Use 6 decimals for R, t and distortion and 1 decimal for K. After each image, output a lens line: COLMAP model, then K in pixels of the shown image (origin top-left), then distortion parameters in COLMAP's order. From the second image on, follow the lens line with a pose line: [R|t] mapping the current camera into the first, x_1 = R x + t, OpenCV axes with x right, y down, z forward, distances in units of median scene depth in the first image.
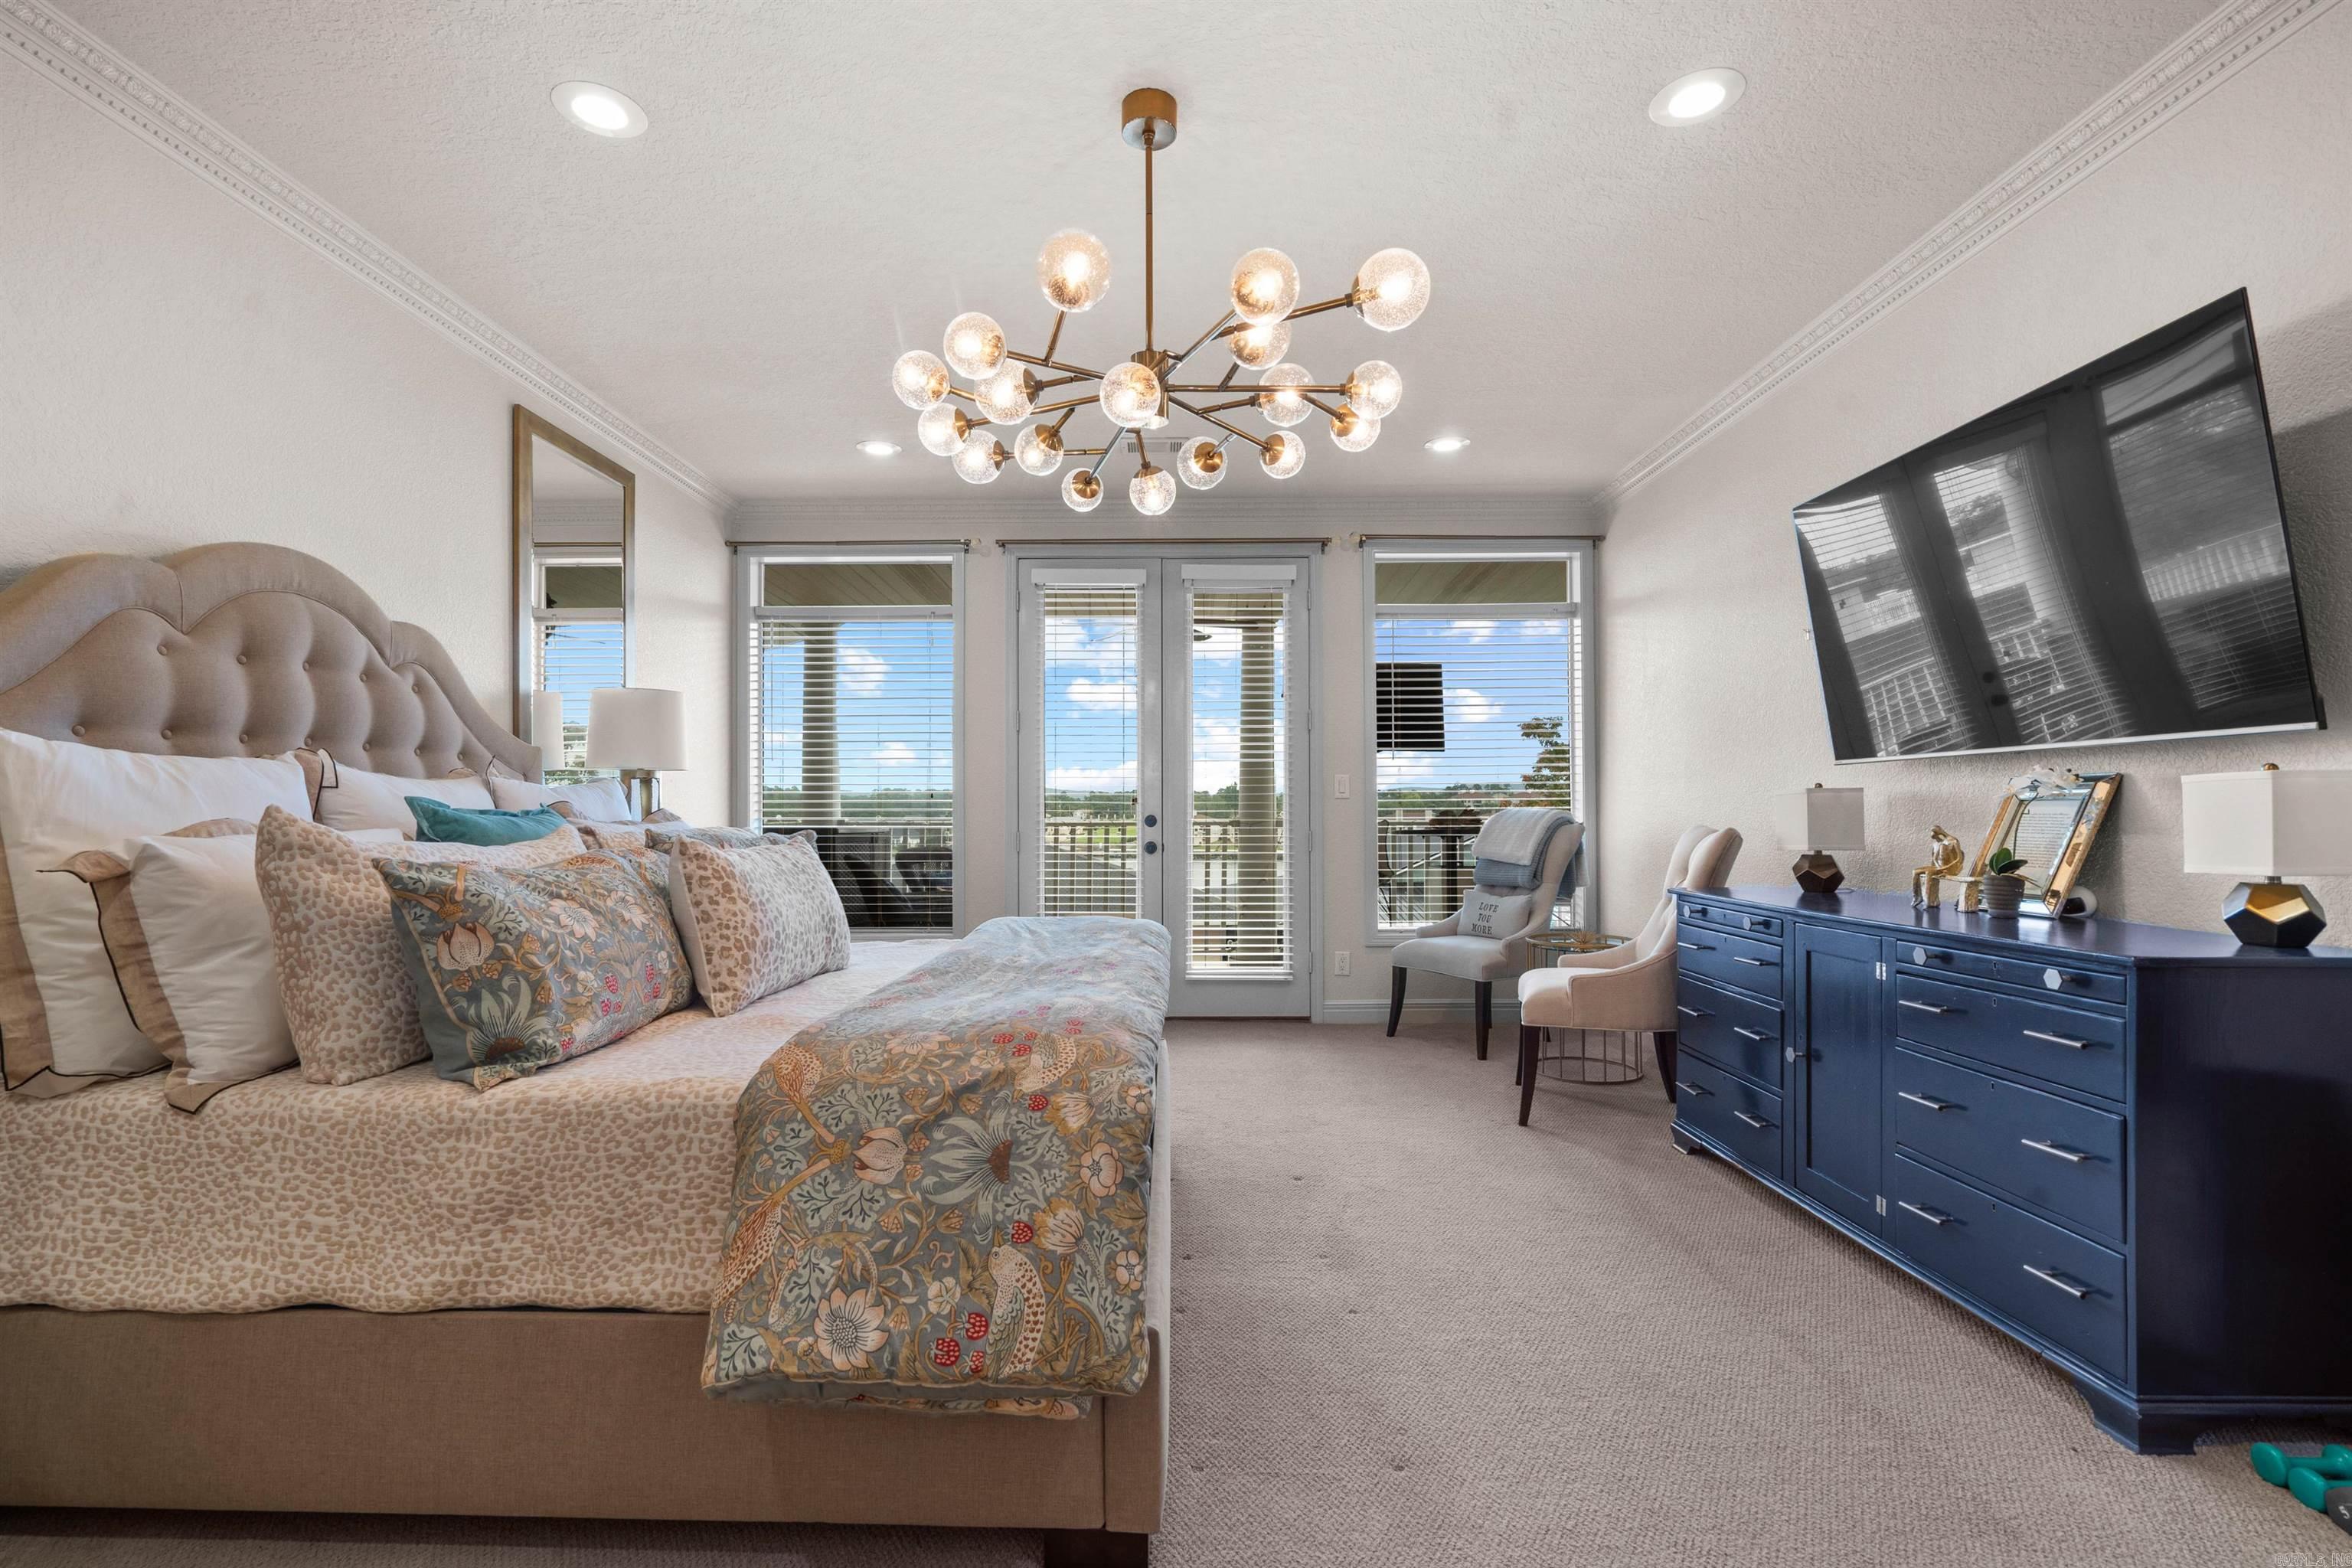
lens RADIAL K [[1079.5, 0, 1167.0], [0, 1079.5, 788.0], [0, 0, 1]] dist [0.001199, -0.000419]
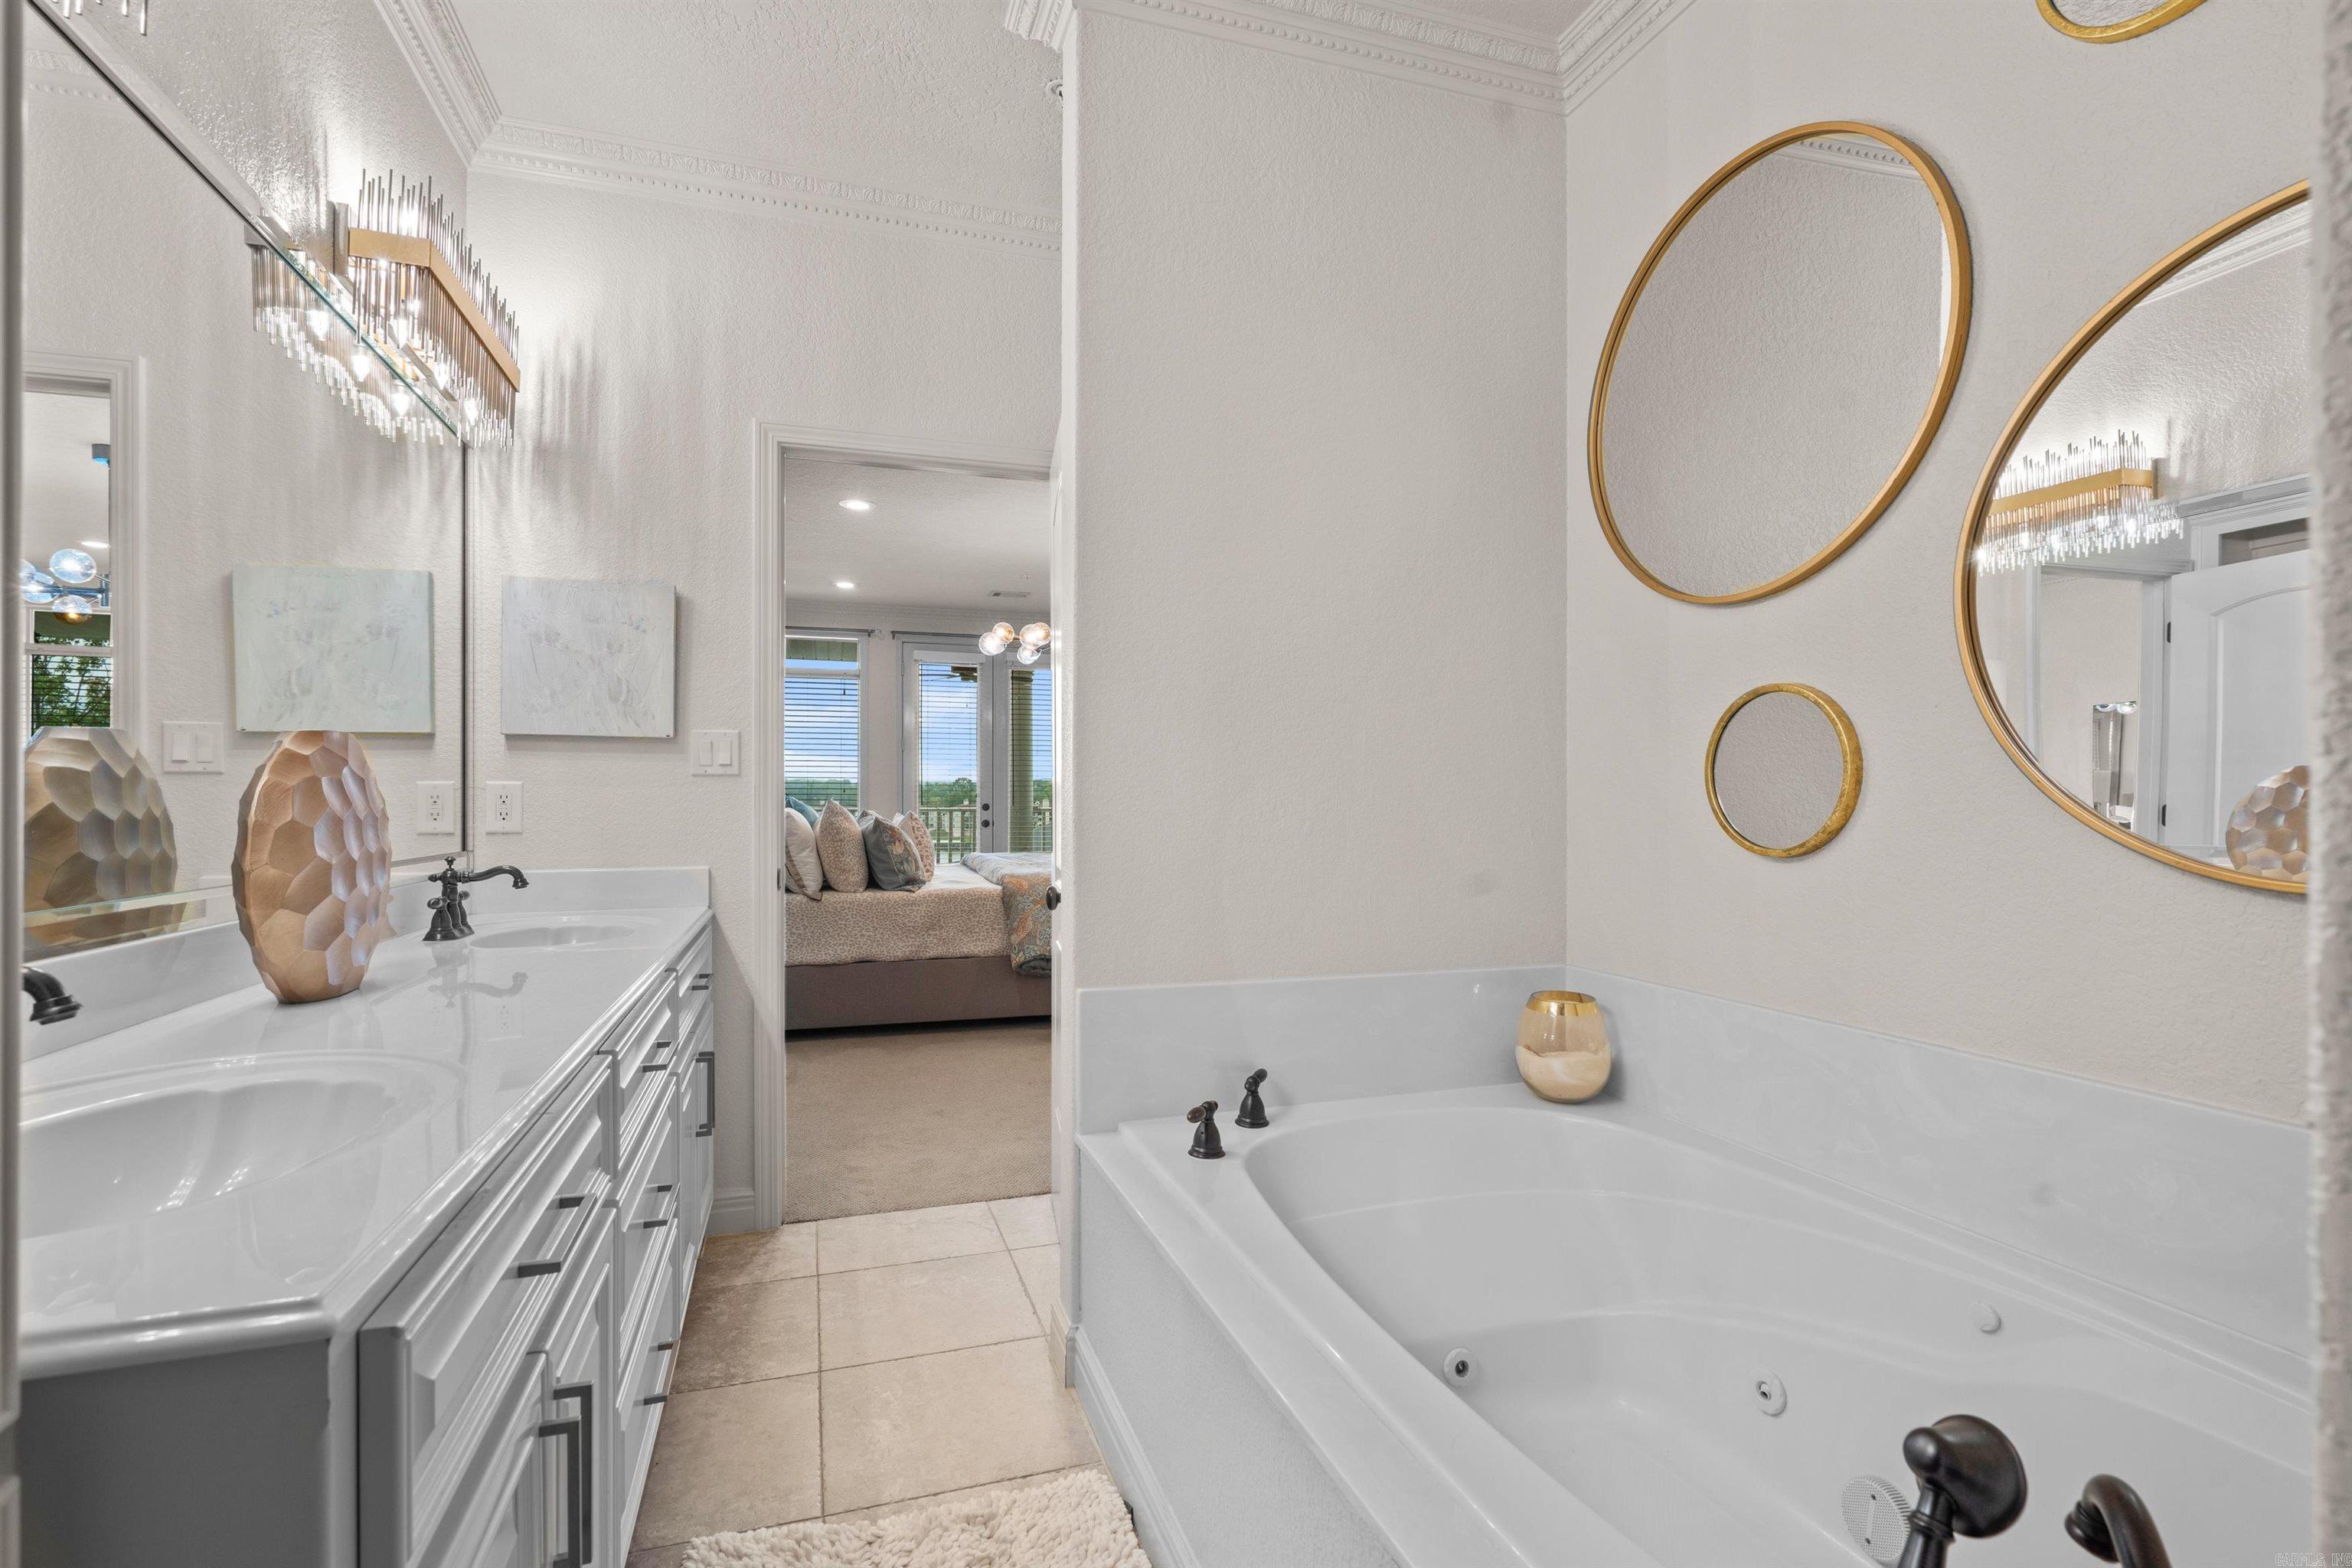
lens RADIAL K [[1076.1, 0, 1172.1], [0, 1076.1, 746.8], [0, 0, 1]] dist [-0.004285, 0.001329]
pose [[0.945454, 0.018243, 0.325246, -0.890104], [-0.008885, 0.999503, -0.030233, -0.044498], [-0.325636, 0.025694, 0.945146, -2.021993]]
